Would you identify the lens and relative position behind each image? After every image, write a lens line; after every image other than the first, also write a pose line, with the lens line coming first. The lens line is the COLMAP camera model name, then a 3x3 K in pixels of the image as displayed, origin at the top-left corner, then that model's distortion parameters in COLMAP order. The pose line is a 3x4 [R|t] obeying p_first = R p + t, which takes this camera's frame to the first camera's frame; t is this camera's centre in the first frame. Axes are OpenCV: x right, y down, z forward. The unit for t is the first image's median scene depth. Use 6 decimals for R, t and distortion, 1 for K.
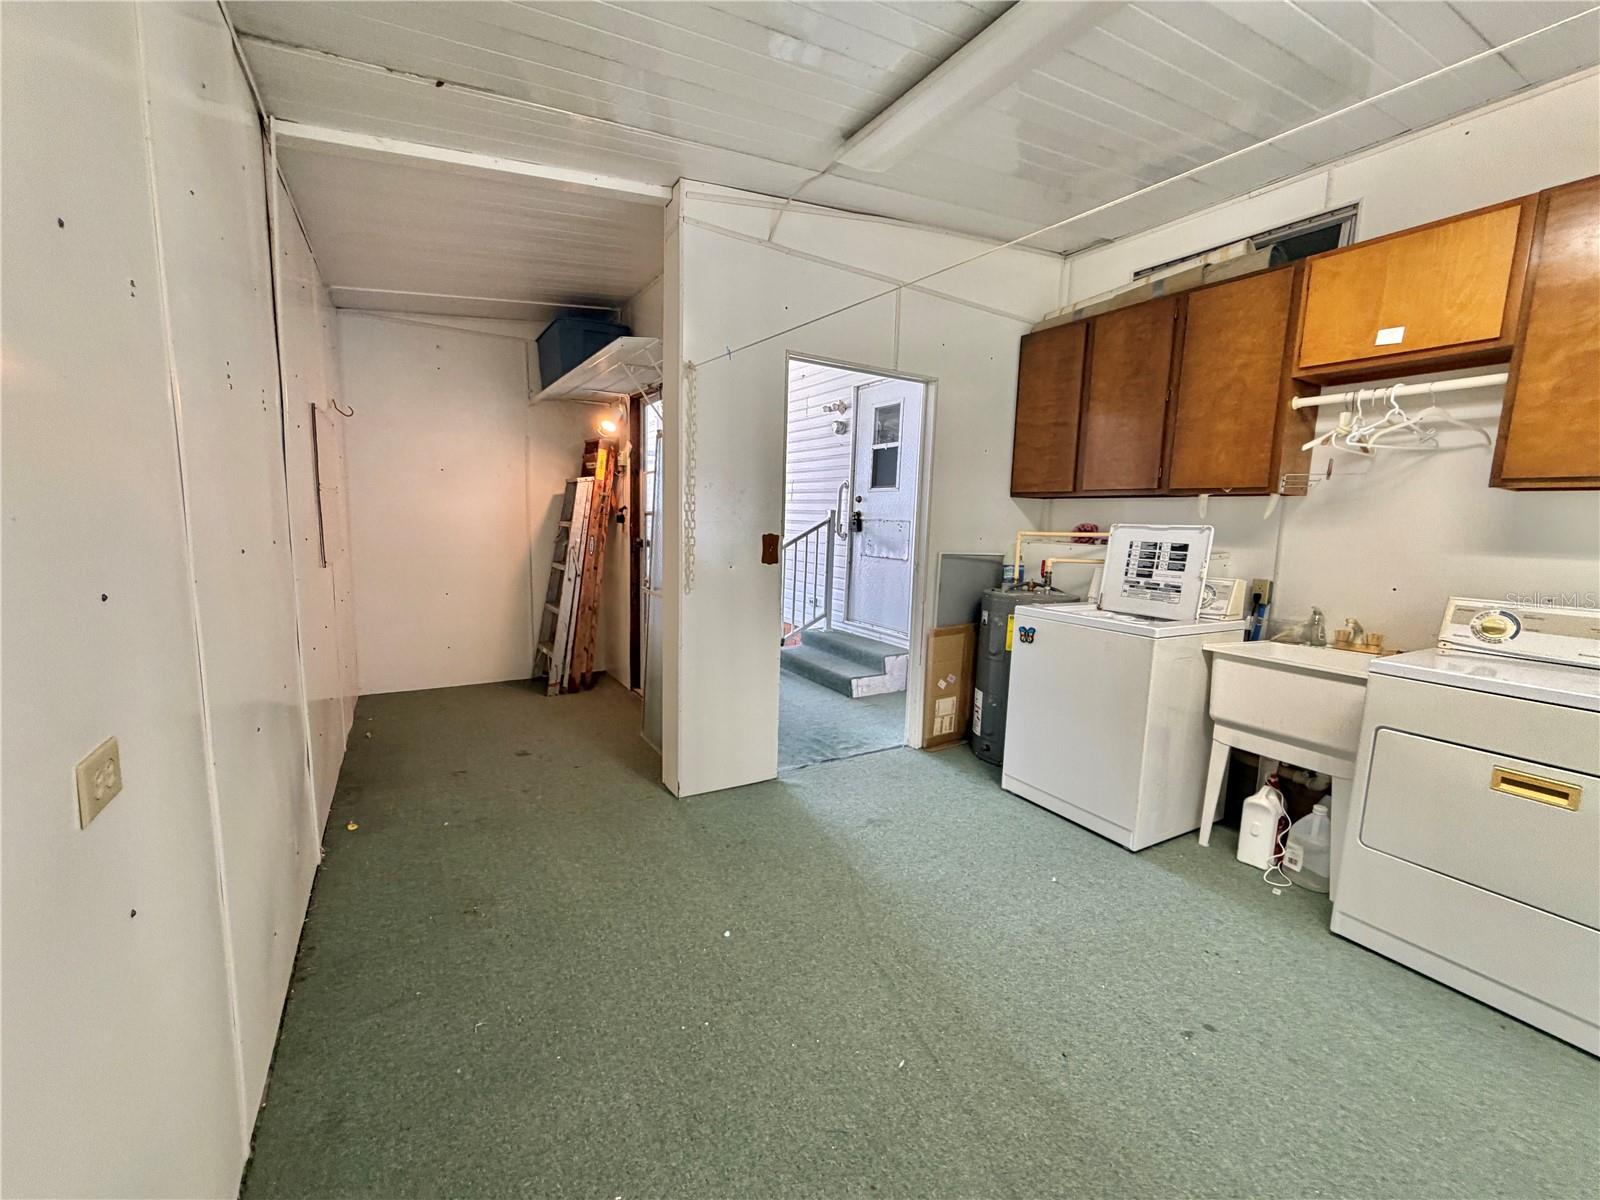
lens RADIAL K [[641.1, 0, 799.1], [0, 641.1, 601.5], [0, 0, 1]] dist [0.000597, -0.000017]
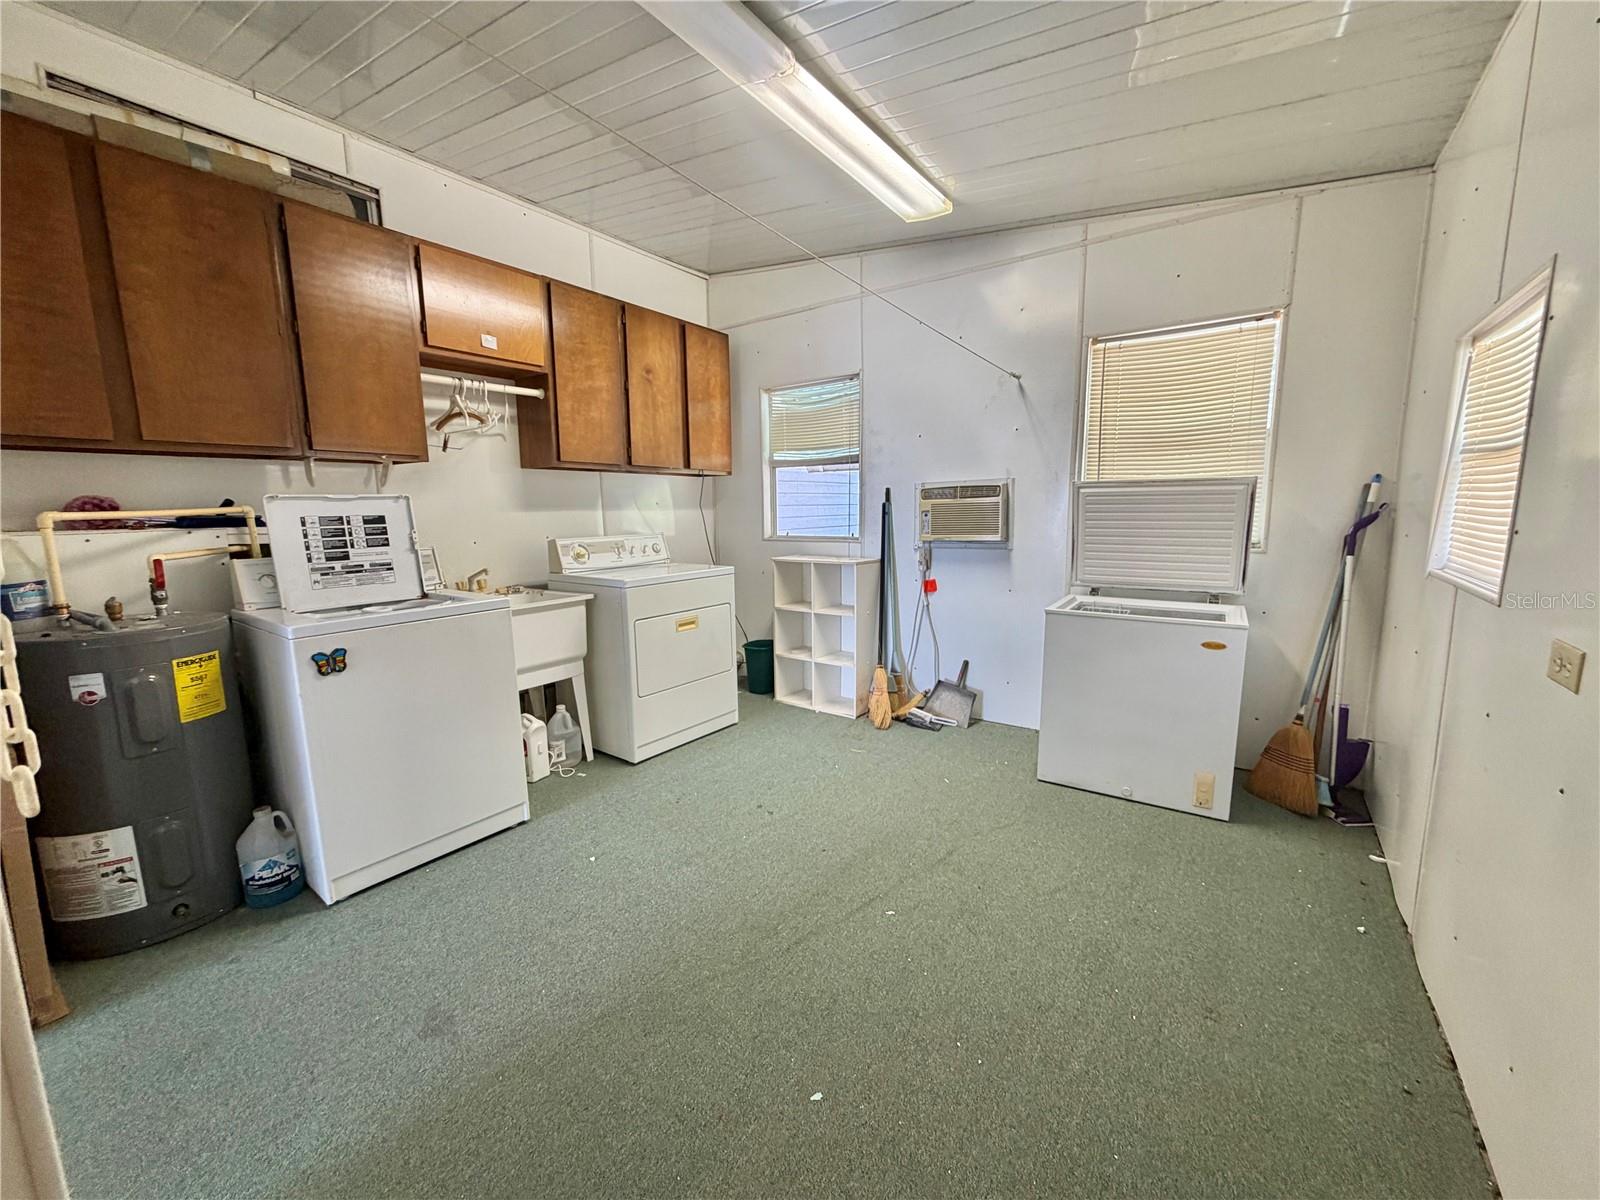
lens RADIAL K [[641.1, 0, 801.0], [0, 641.1, 599.2], [0, 0, 1]] dist [0.000597, -0.000017]
pose [[-0.395000, -0.160367, 0.904576, -0.436985], [0.118196, 0.967592, 0.223151, -0.104025], [-0.911046, 0.195062, -0.363244, 0.791011]]
